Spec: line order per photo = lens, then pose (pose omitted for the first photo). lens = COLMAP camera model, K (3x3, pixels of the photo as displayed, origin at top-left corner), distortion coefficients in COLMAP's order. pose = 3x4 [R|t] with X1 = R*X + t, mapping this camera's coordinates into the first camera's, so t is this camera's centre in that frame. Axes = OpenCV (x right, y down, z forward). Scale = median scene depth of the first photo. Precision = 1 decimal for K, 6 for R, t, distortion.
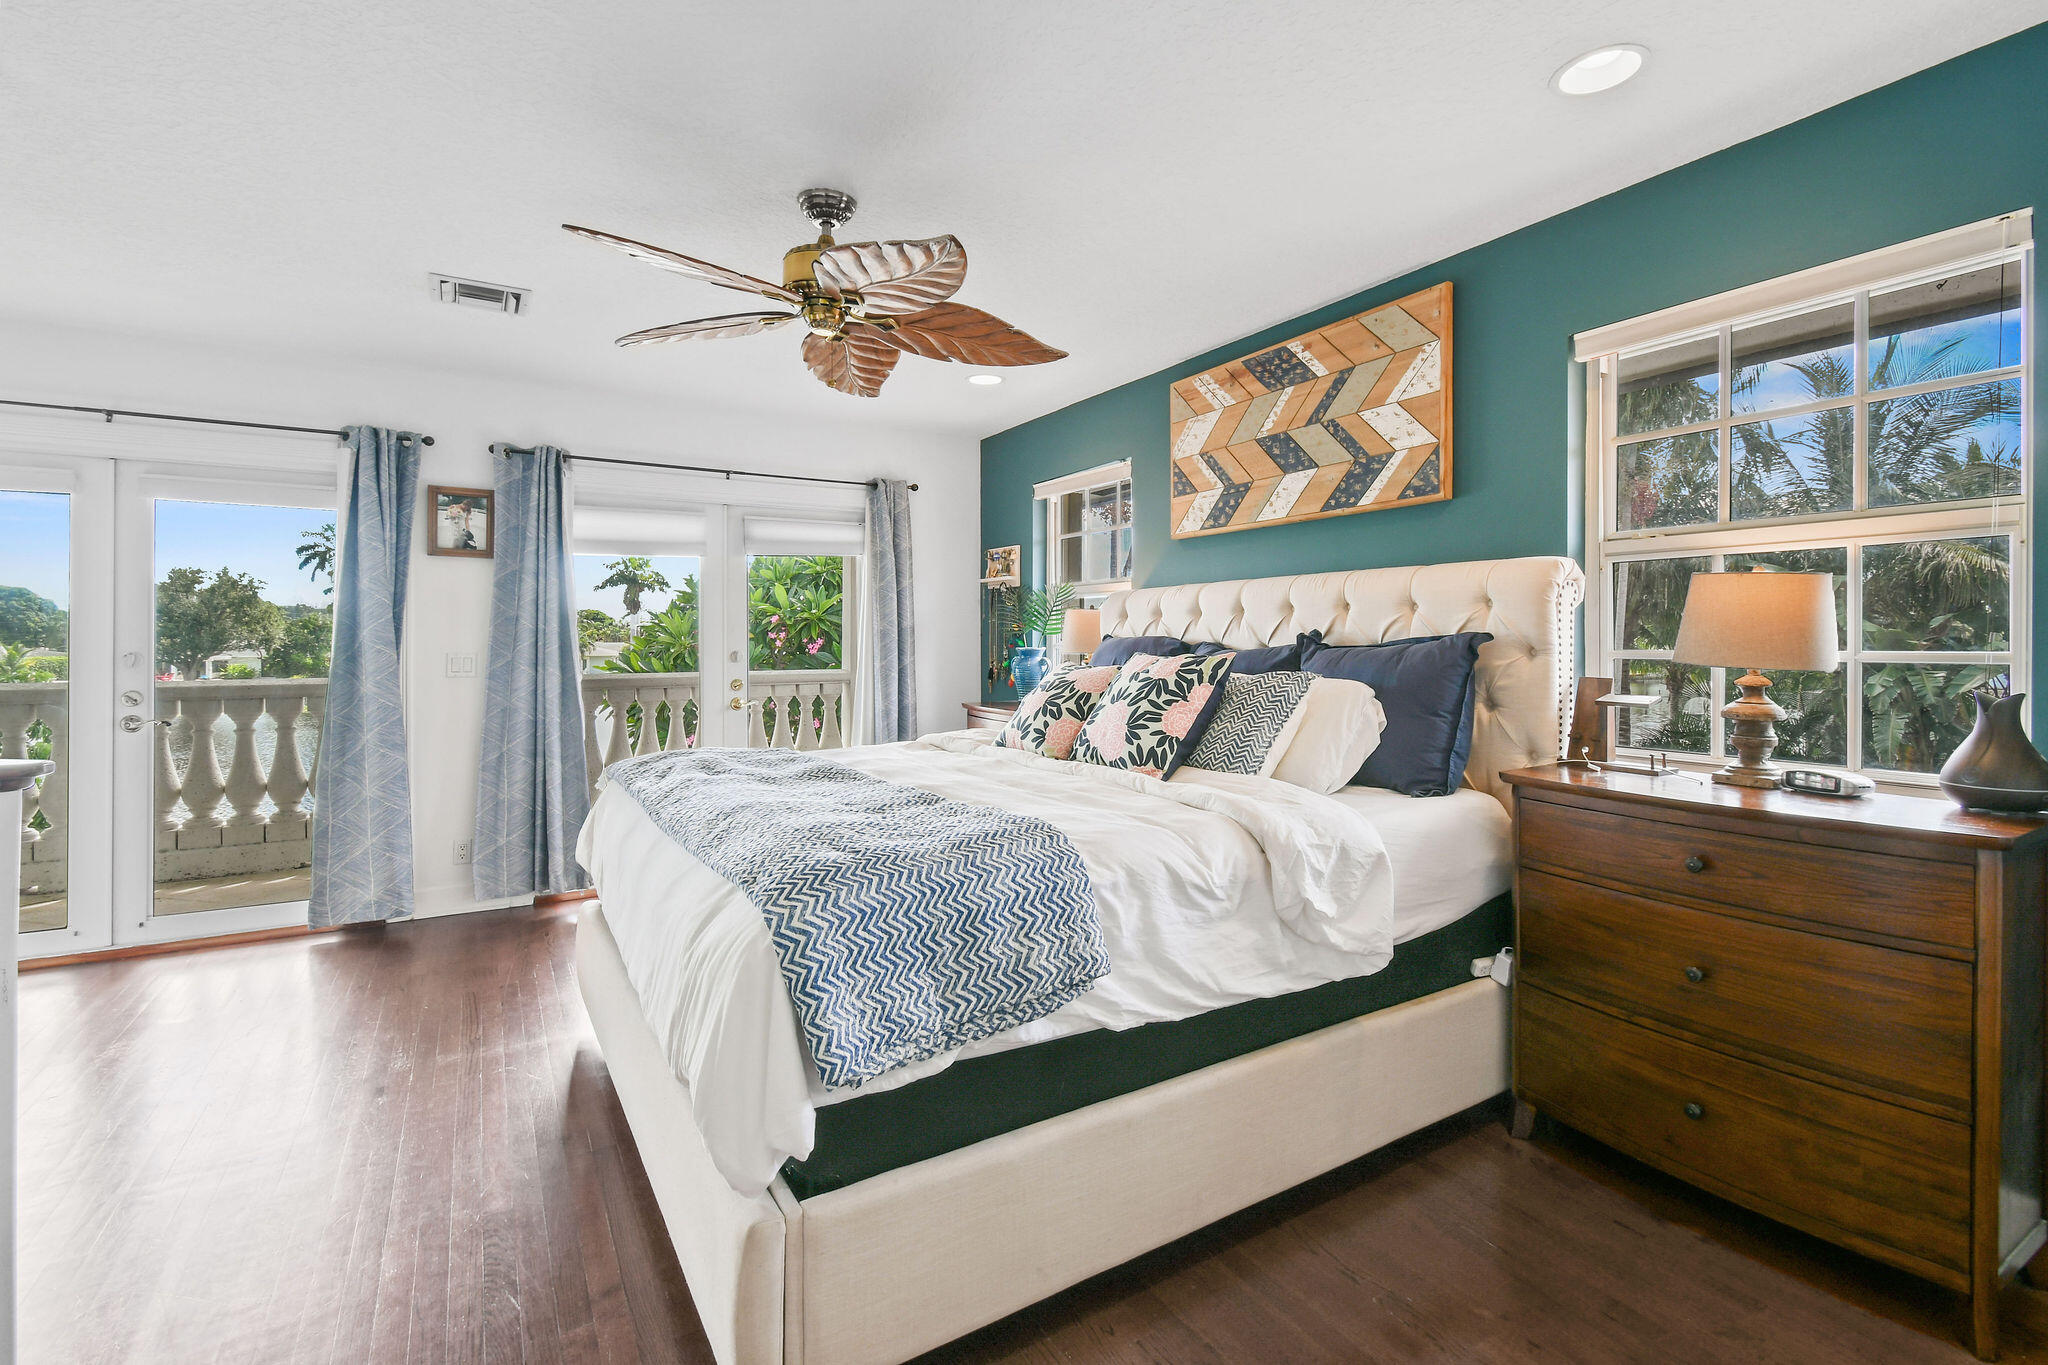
lens RADIAL K [[922.2, 0, 1024.5], [0, 922.2, 642.0], [0, 0, 1]] dist [0.008496, -0.004470]
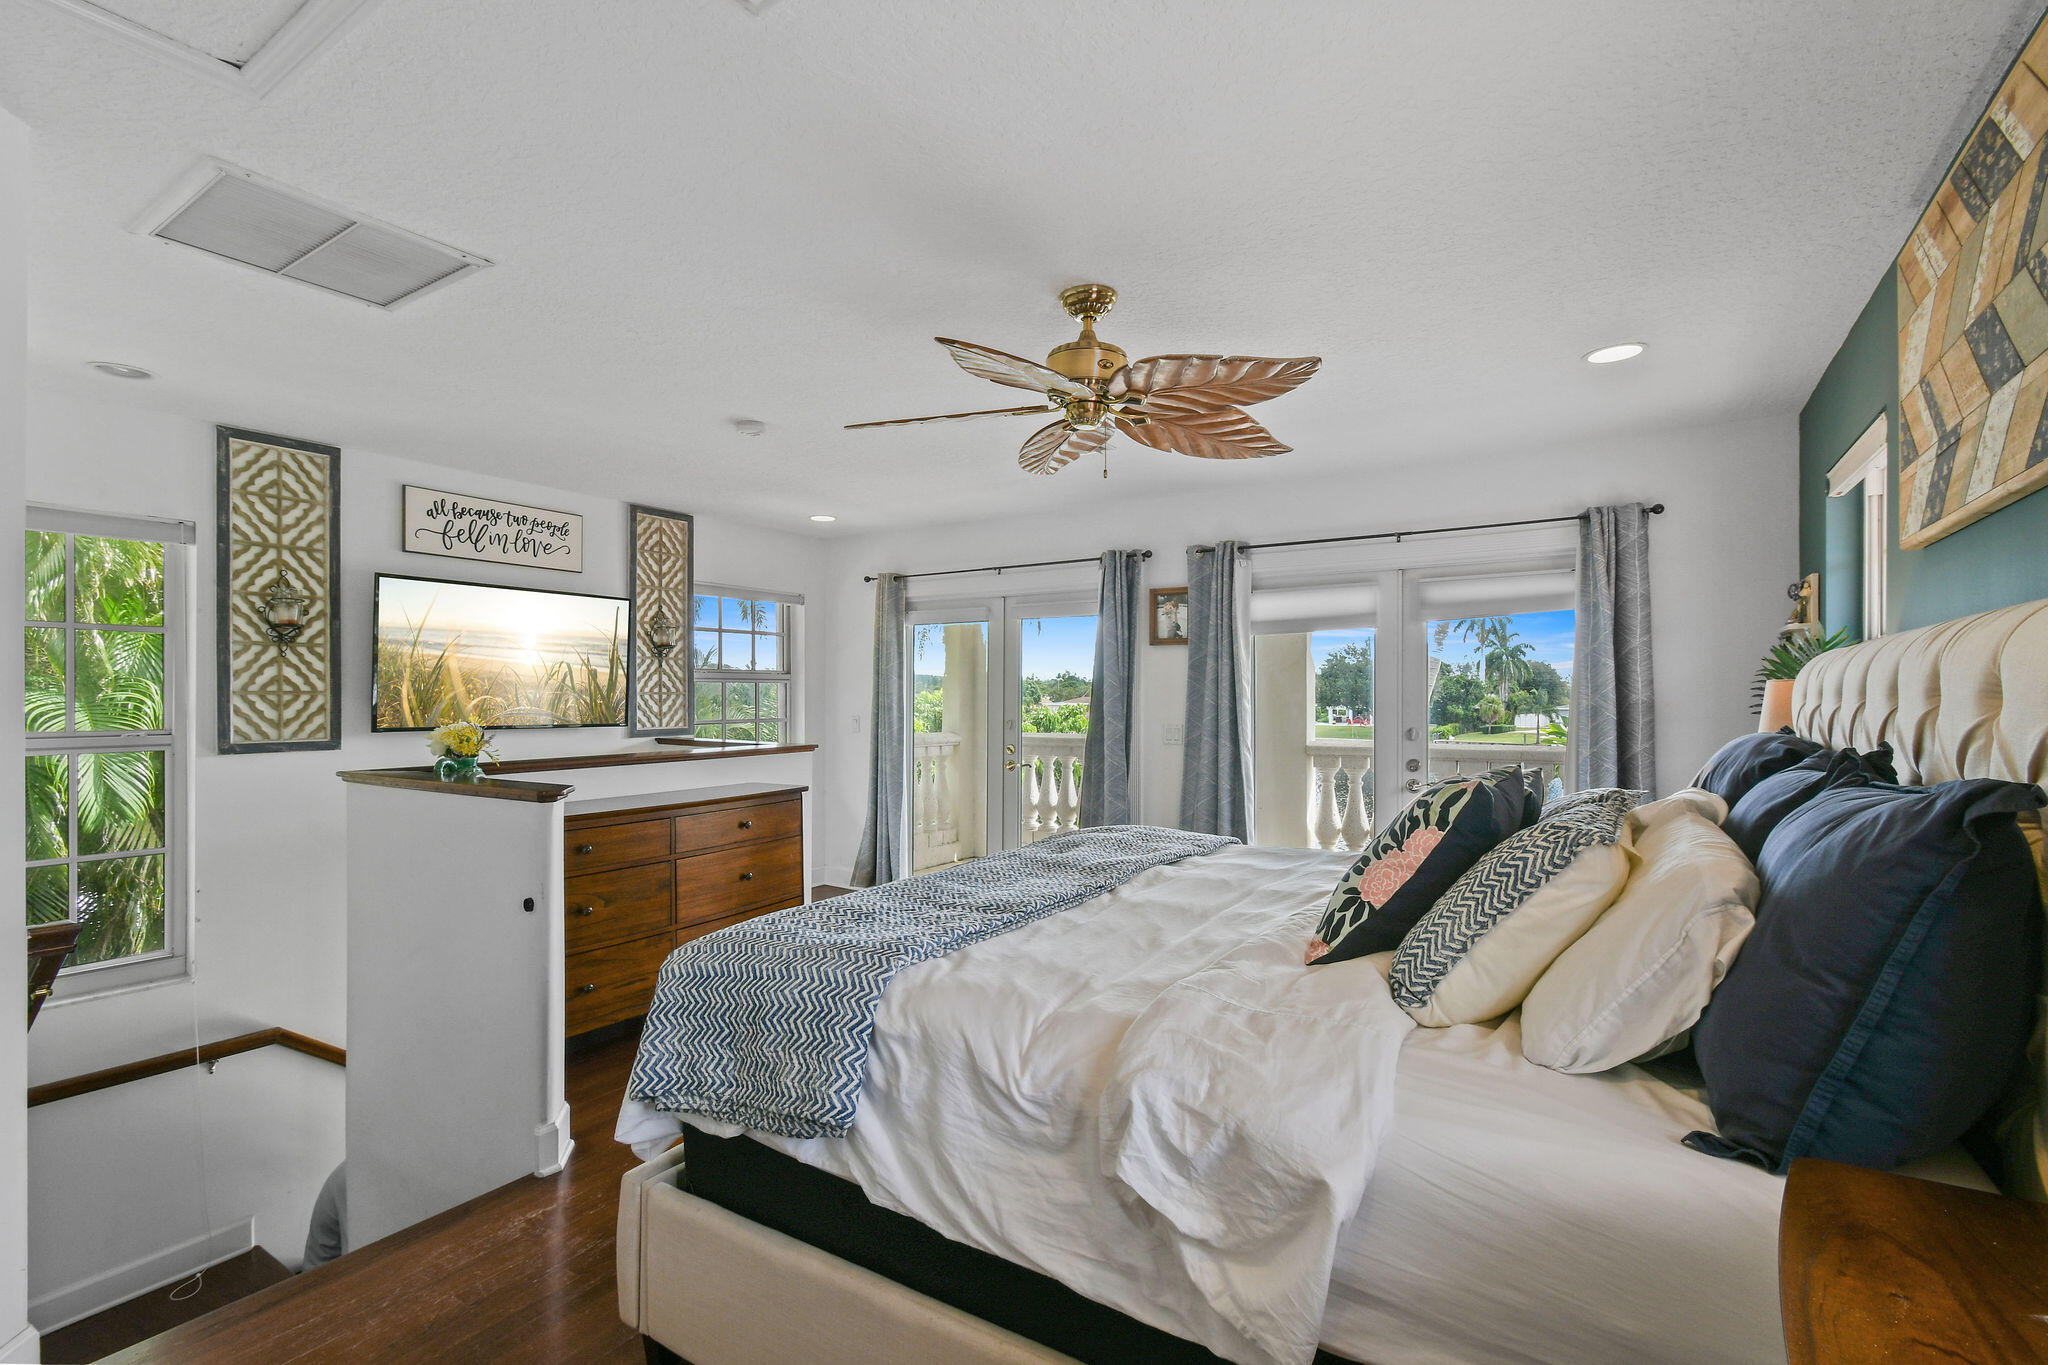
lens RADIAL K [[922.2, 0, 1041.0], [0, 922.2, 697.1], [0, 0, 1]] dist [0.008496, -0.004470]
pose [[0.449579, 0.002619, -0.893237, 0.481857], [0.000586, 0.999995, 0.003227, -0.033846], [0.893240, -0.001975, 0.449575, 0.371034]]
